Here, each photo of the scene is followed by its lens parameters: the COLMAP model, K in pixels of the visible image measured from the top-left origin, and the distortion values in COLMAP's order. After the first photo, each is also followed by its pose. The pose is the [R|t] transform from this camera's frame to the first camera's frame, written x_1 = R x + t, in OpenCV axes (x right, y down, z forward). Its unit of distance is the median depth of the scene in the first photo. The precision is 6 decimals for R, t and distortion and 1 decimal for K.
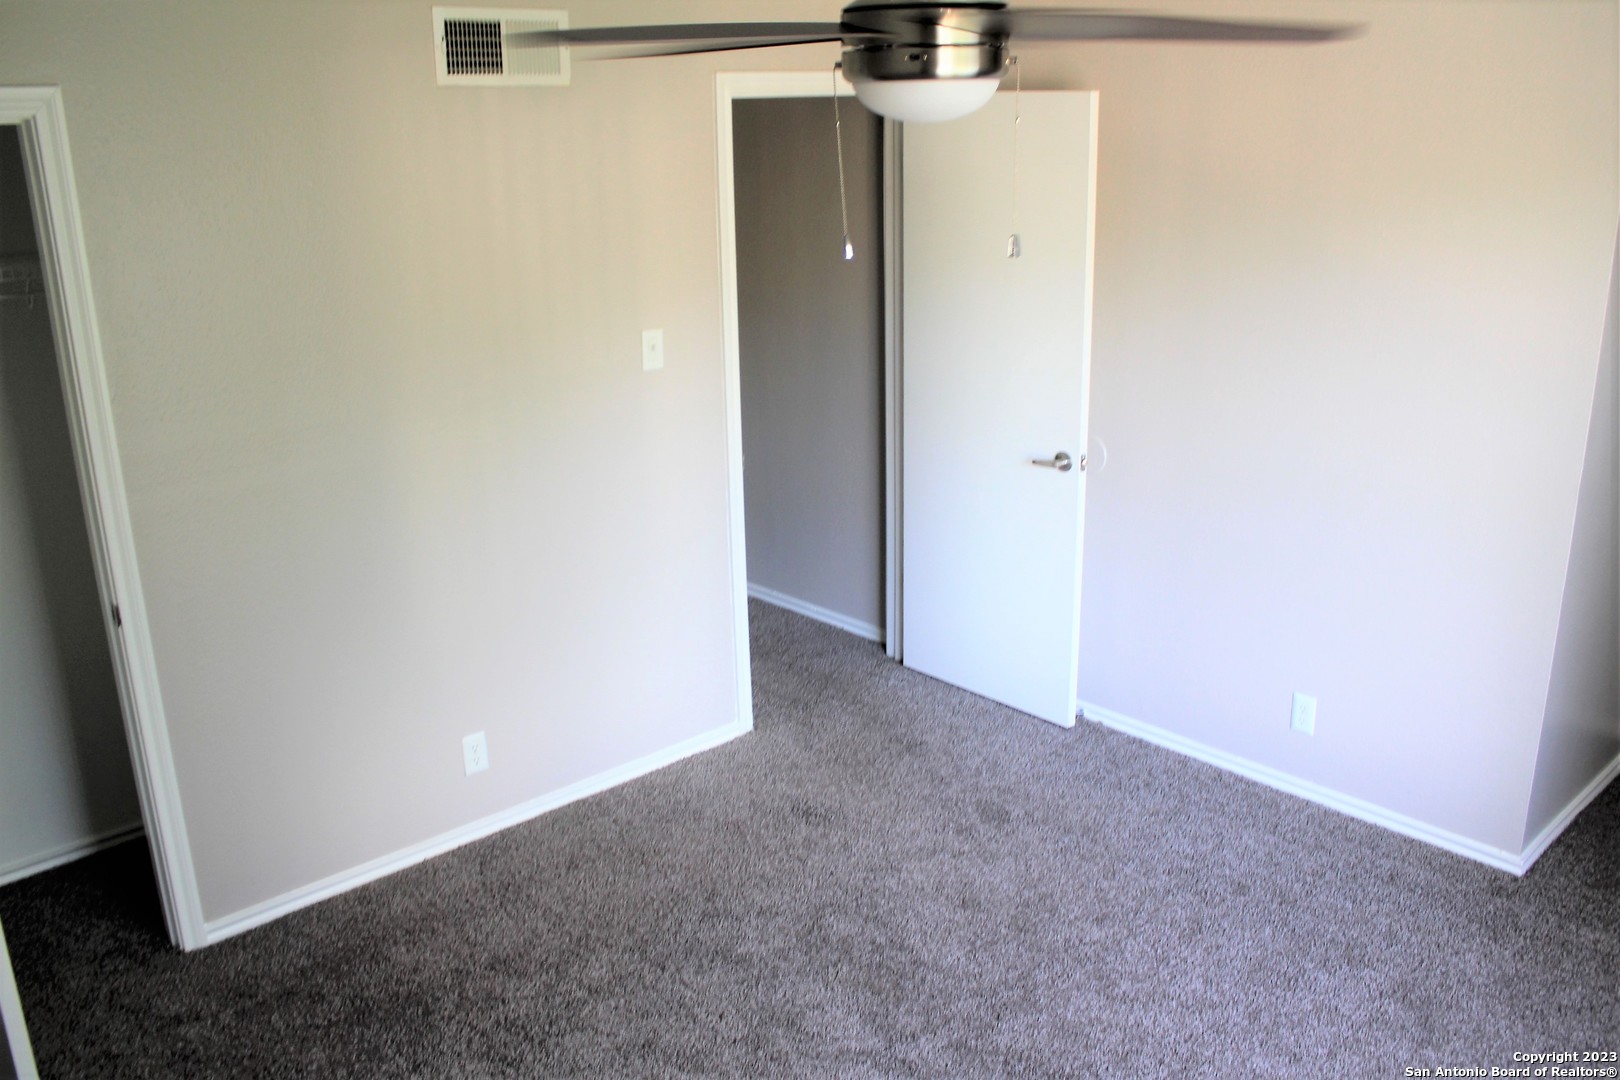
lens RADIAL K [[1516.0, 0, 810.0], [0, 1516.0, 540.0], [0, 0, 1]] dist [-0.000367, 0.001697]
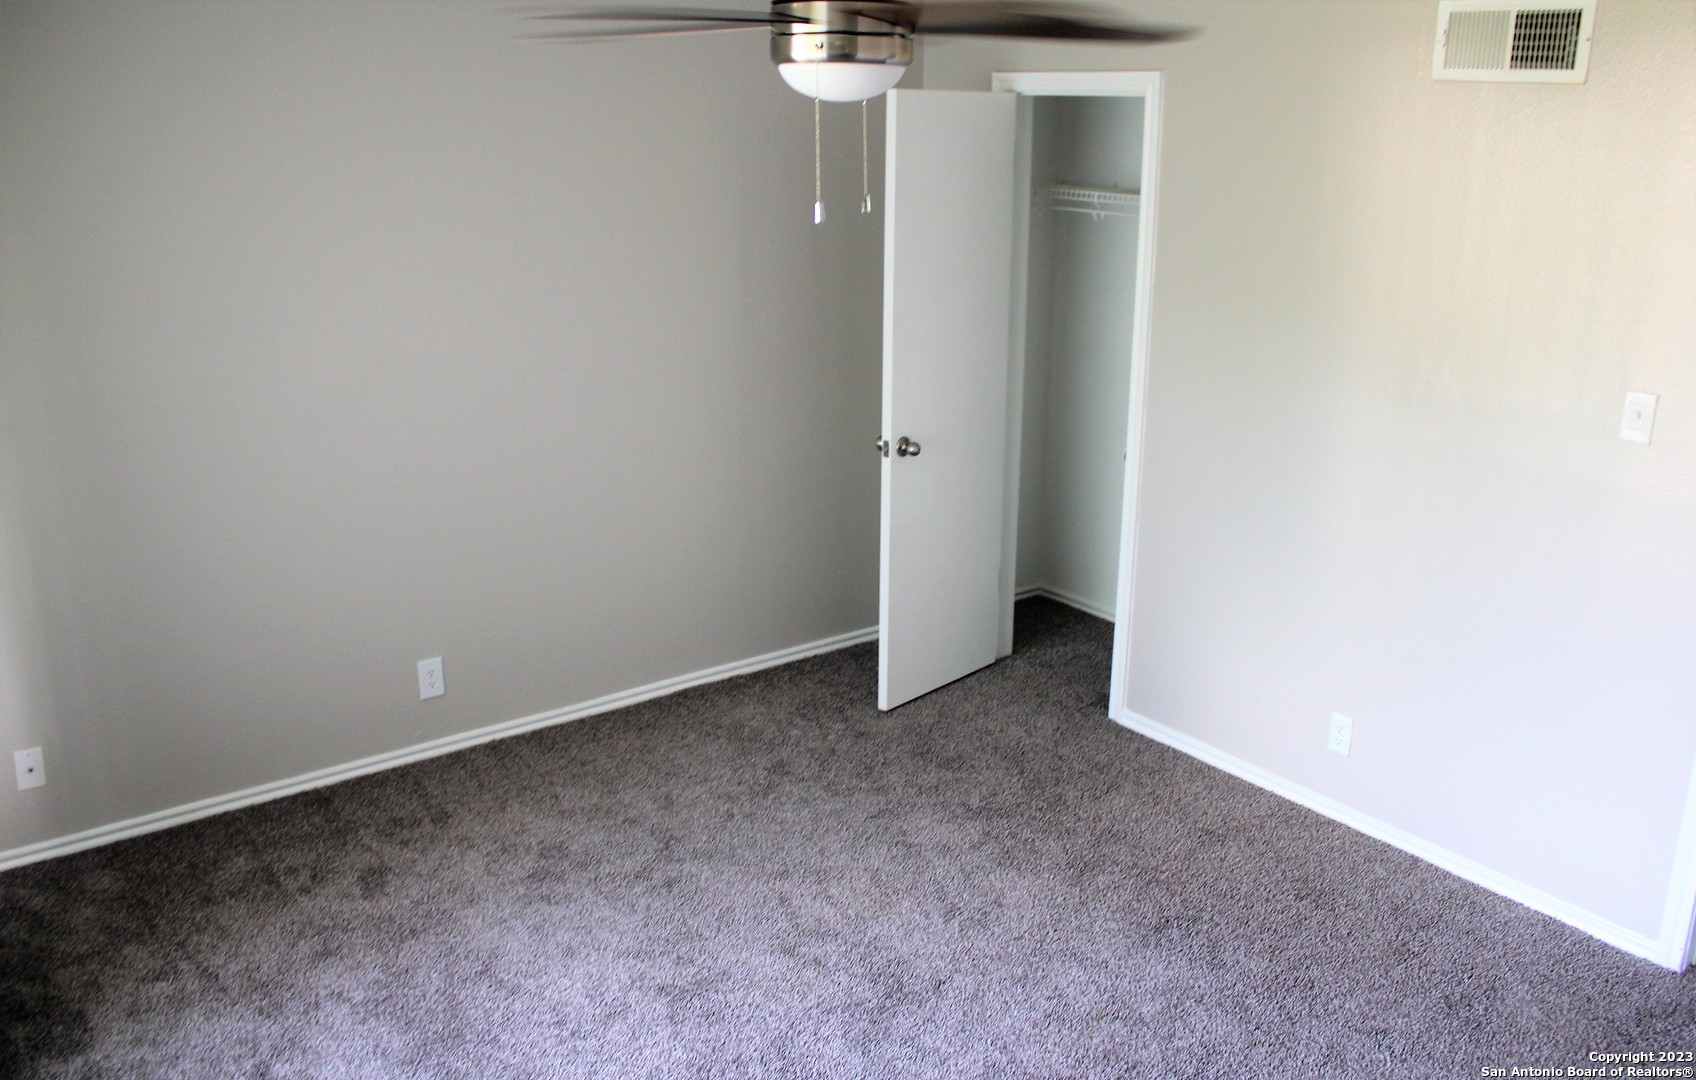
lens RADIAL K [[1617.4, 0, 848.0], [0, 1617.4, 540.0], [0, 0, 1]] dist [0.006902, 0.008563]
pose [[-0.068835, 0.312440, -0.947440, 0.869147], [-0.325851, 0.890564, 0.317358, -0.233239], [0.942912, 0.330570, 0.040507, 0.669570]]
